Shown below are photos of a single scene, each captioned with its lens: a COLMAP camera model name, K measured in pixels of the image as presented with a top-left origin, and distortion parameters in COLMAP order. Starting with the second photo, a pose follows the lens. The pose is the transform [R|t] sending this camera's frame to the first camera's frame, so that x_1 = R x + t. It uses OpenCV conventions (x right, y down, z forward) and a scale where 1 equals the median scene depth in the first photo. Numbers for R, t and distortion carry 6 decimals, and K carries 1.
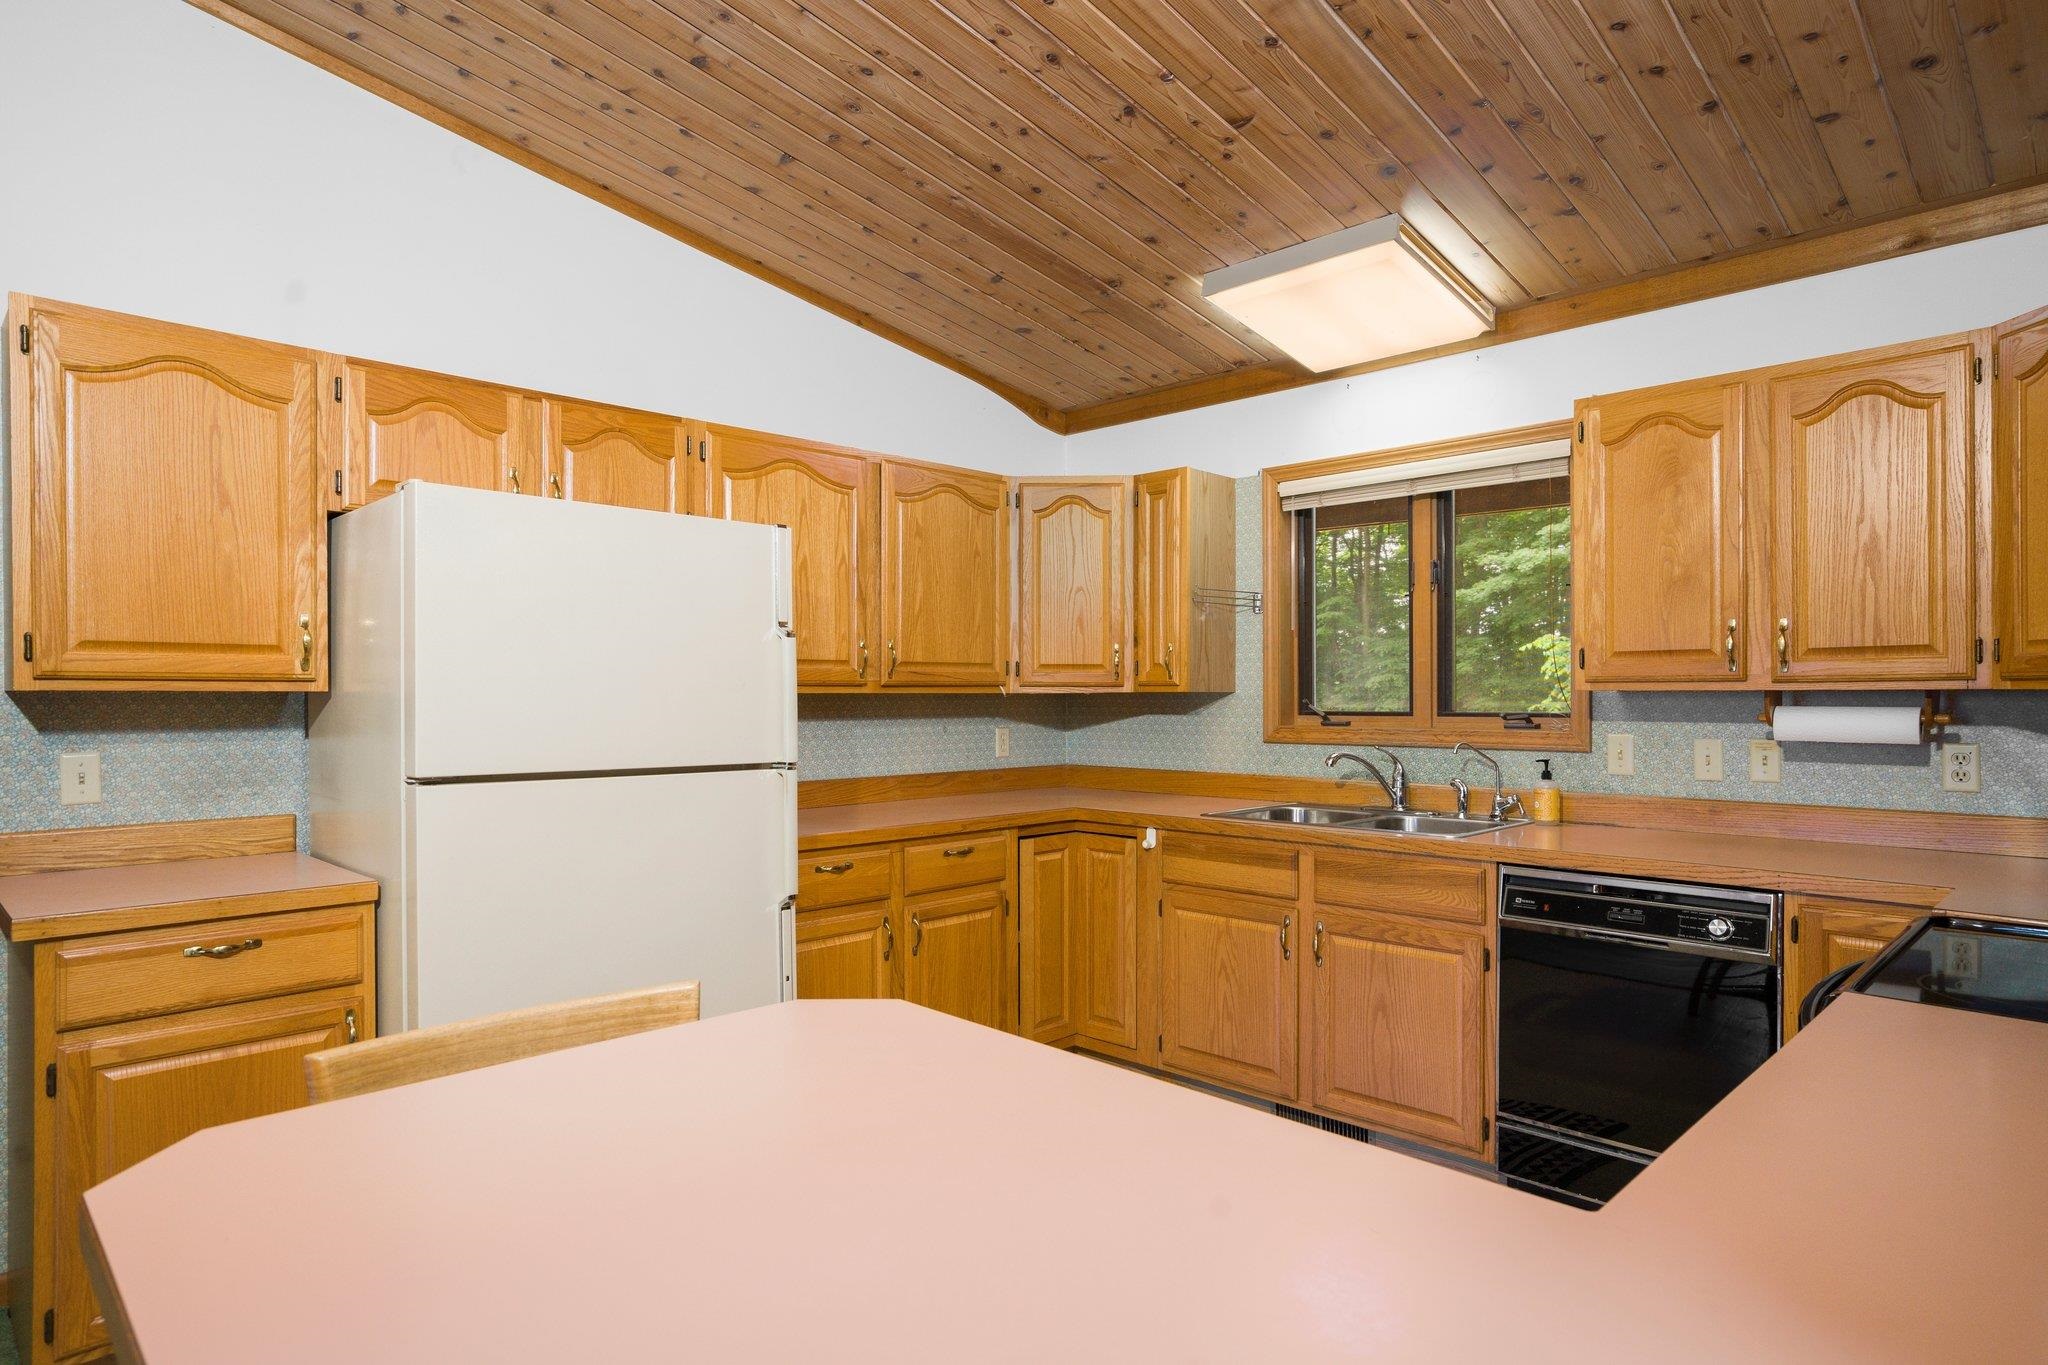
lens RADIAL K [[1180.9, 0, 1020.2], [0, 1180.9, 696.0], [0, 0, 1]] dist [-0.021110, 0.019066]
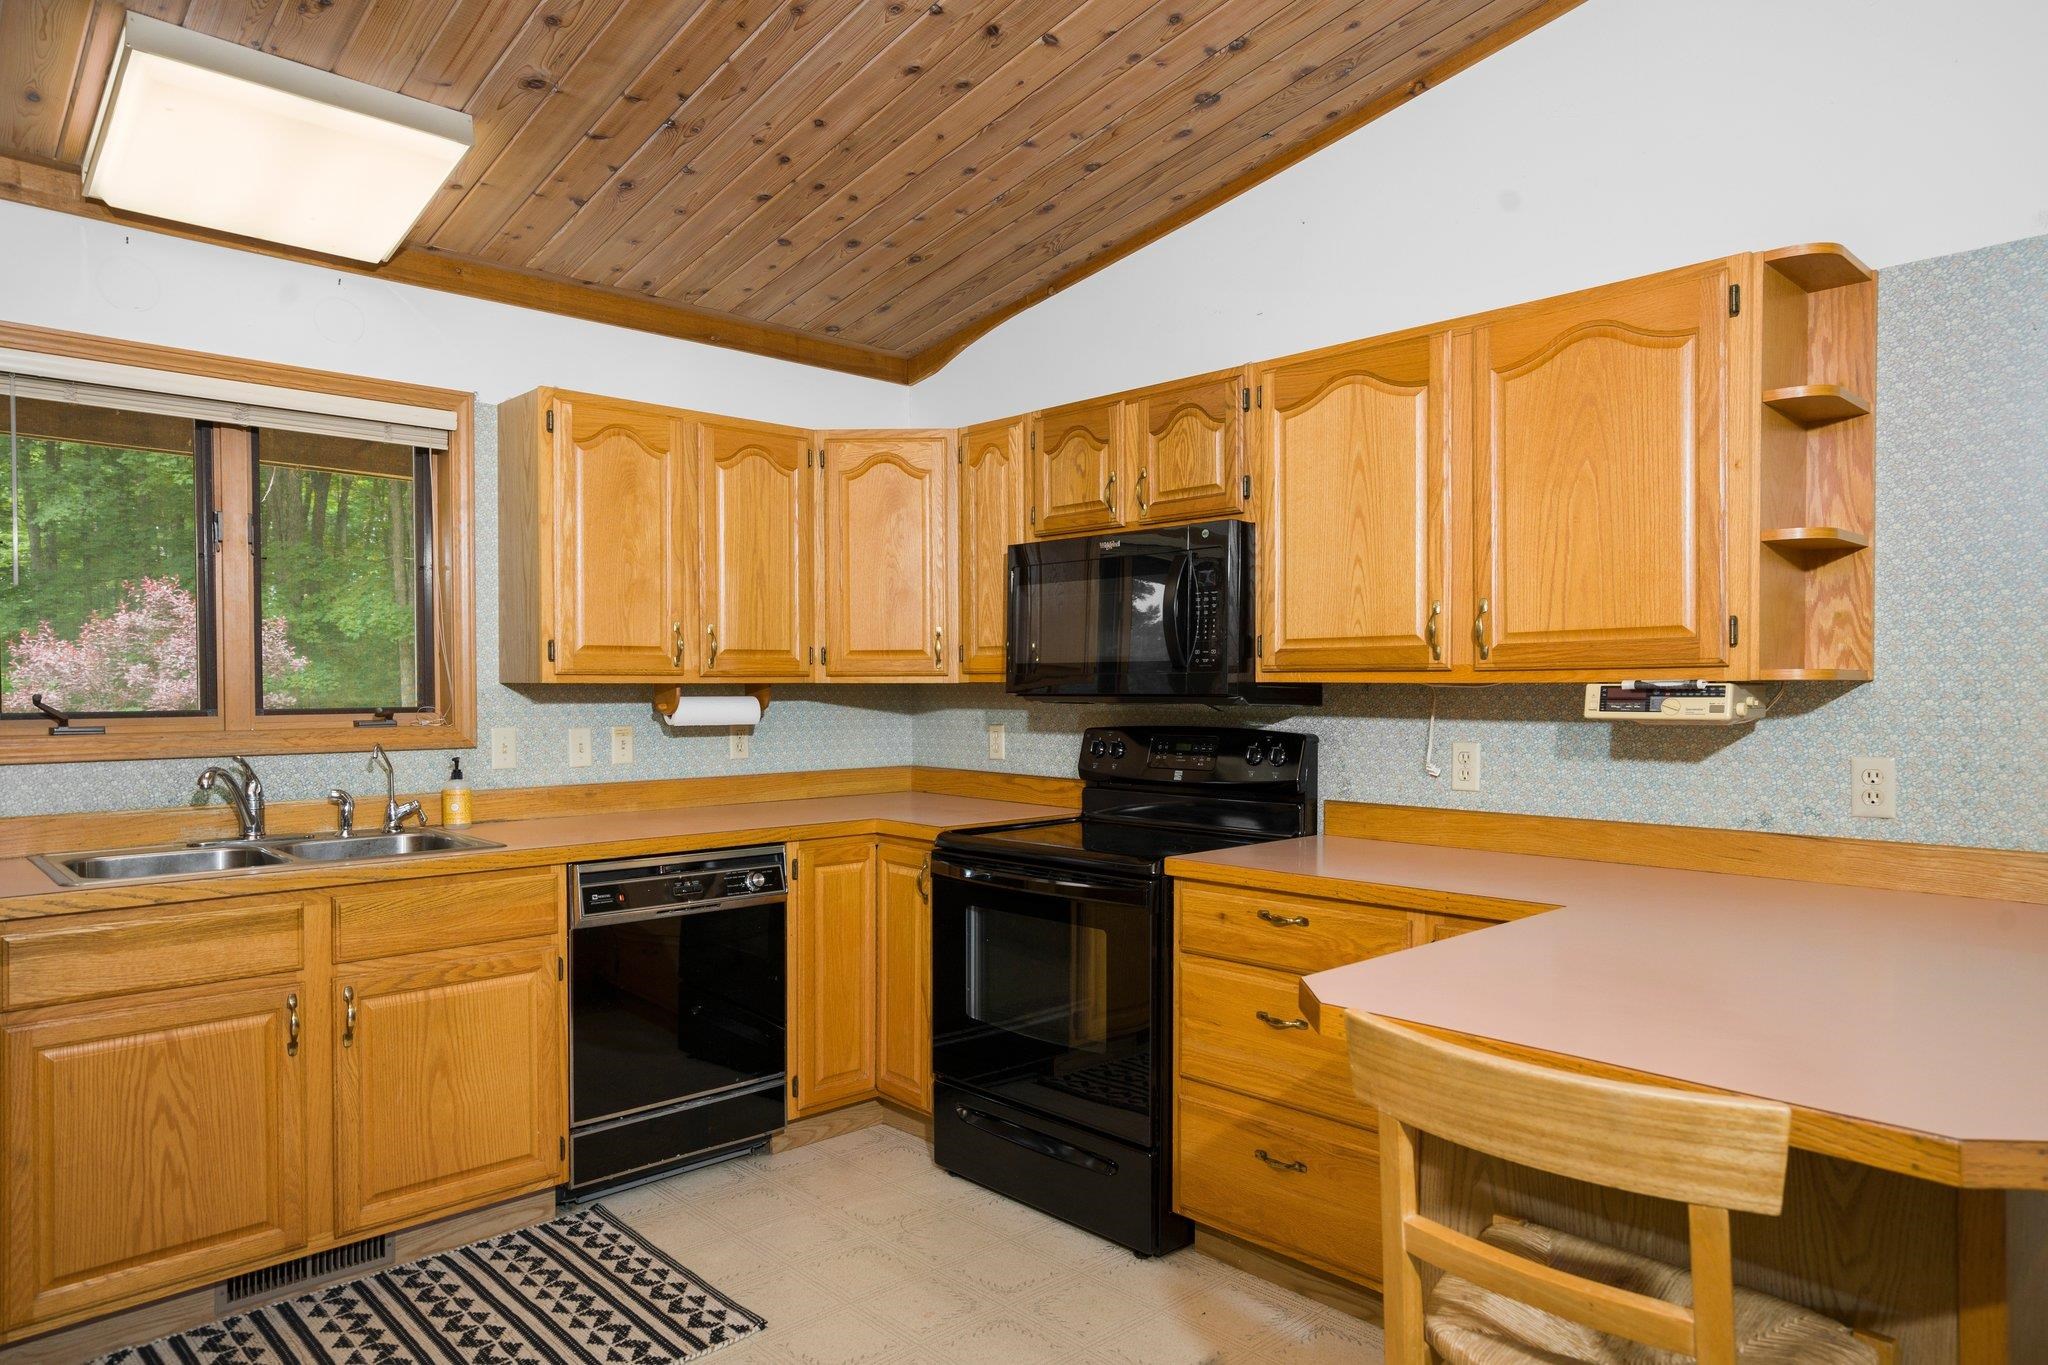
lens RADIAL K [[1261.1, 0, 1035.5], [0, 1261.1, 703.2], [0, 0, 1]] dist [-0.009473, 0.017714]
pose [[0.009996, -0.013020, 0.999865, -0.626042], [0.002044, 0.999913, 0.013000, -0.000601], [-0.999948, 0.001914, 0.010022, 0.629354]]
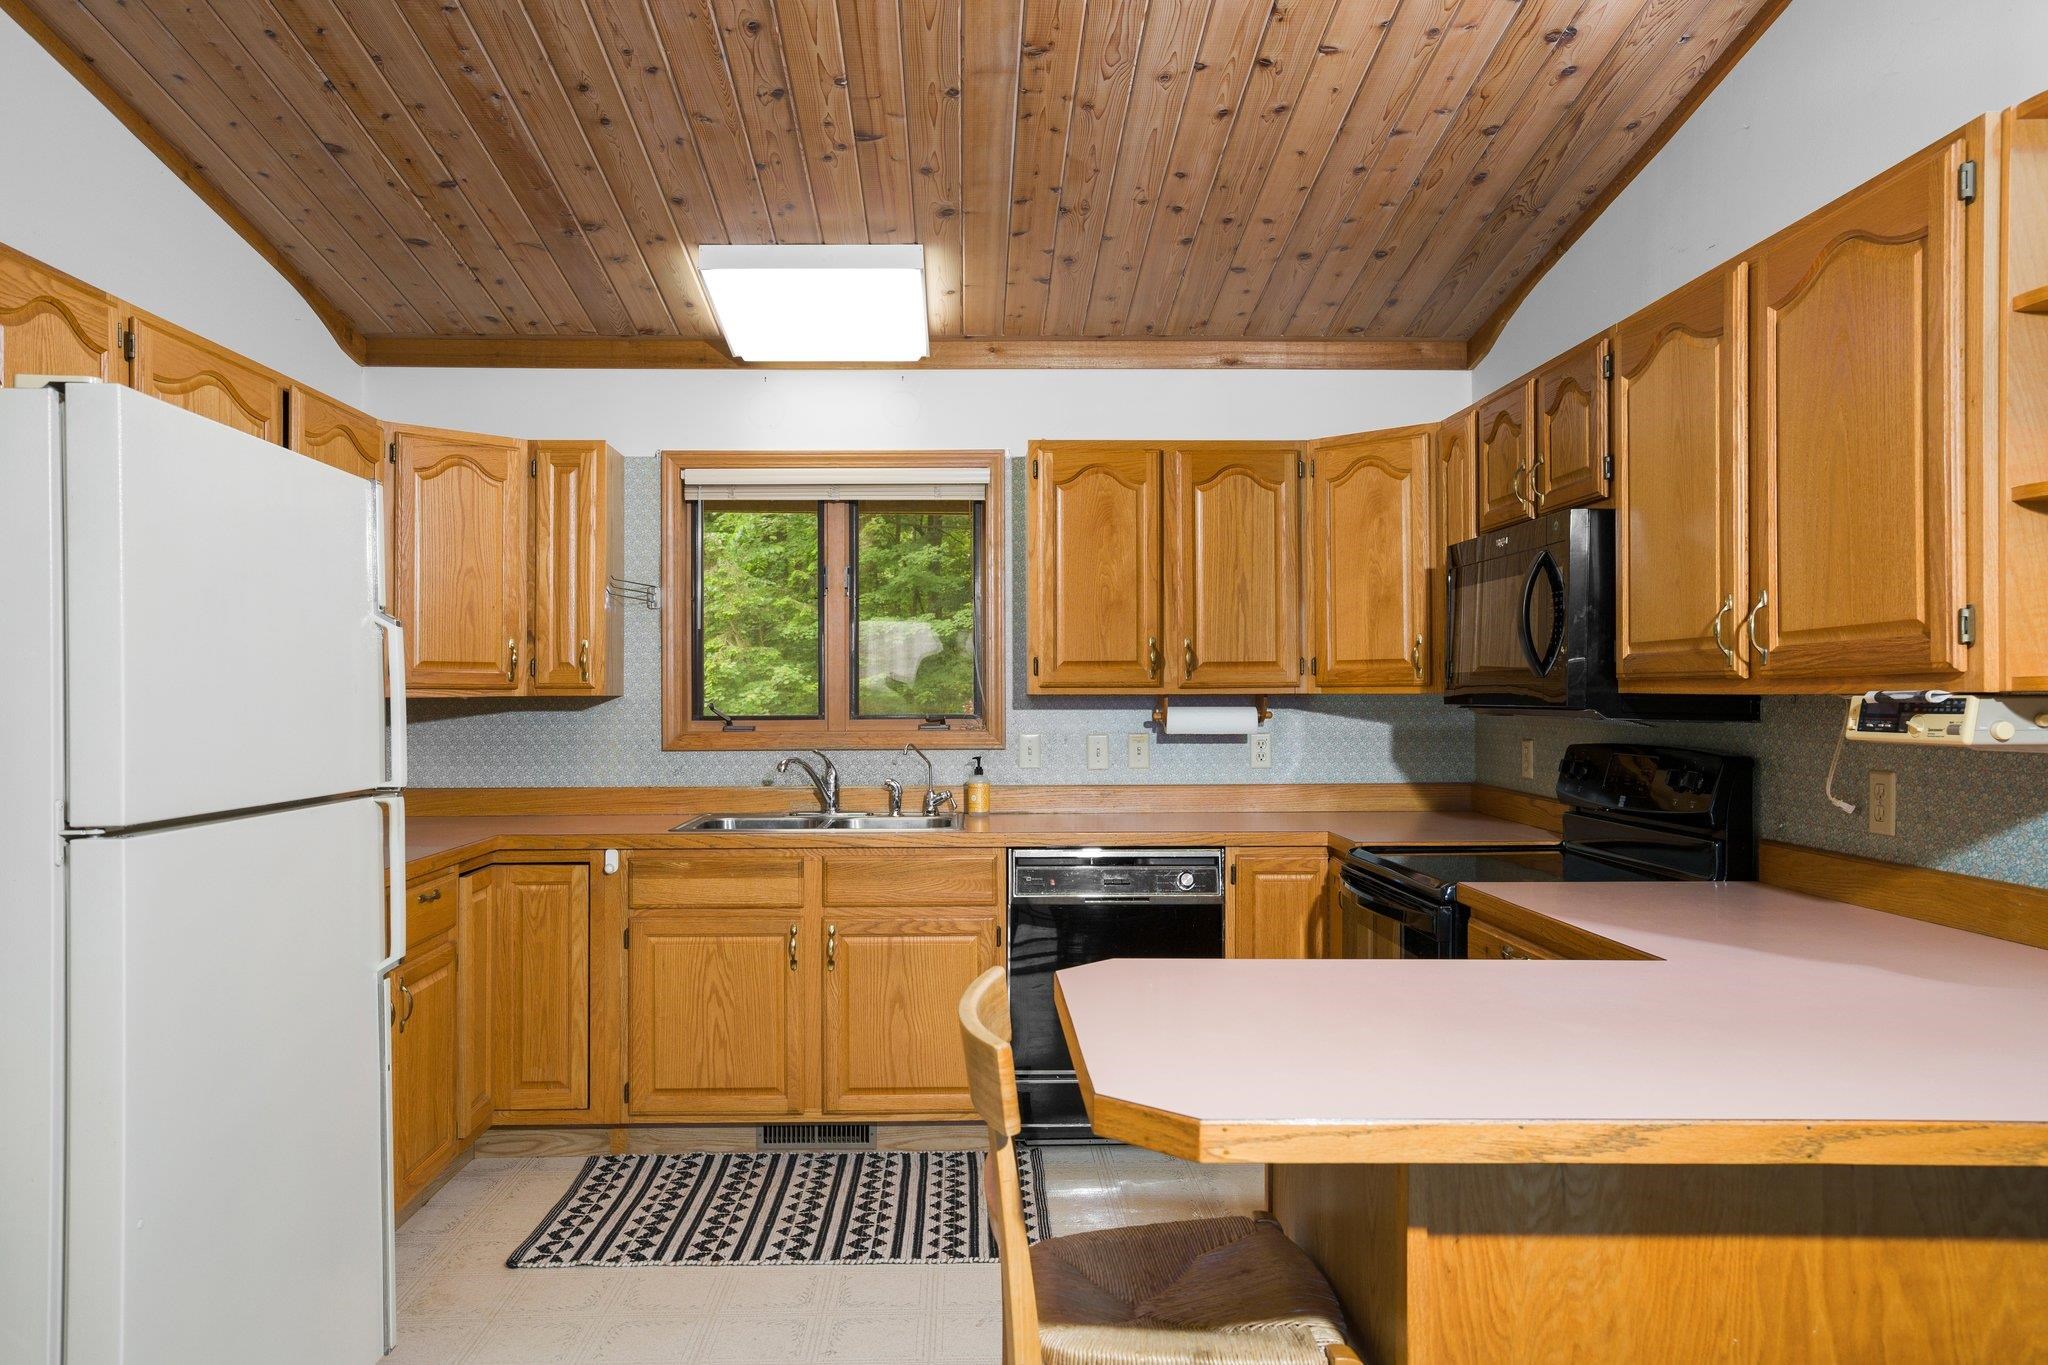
lens RADIAL K [[1470.4, 0, 1023.2], [0, 1470.4, 680.7], [0, 0, 1]] dist [-0.005710, 0.020839]
pose [[0.676710, 0.006944, 0.736217, -0.635067], [0.001915, 0.999936, -0.011192, -0.002123], [-0.736248, 0.008984, 0.676653, 0.040258]]
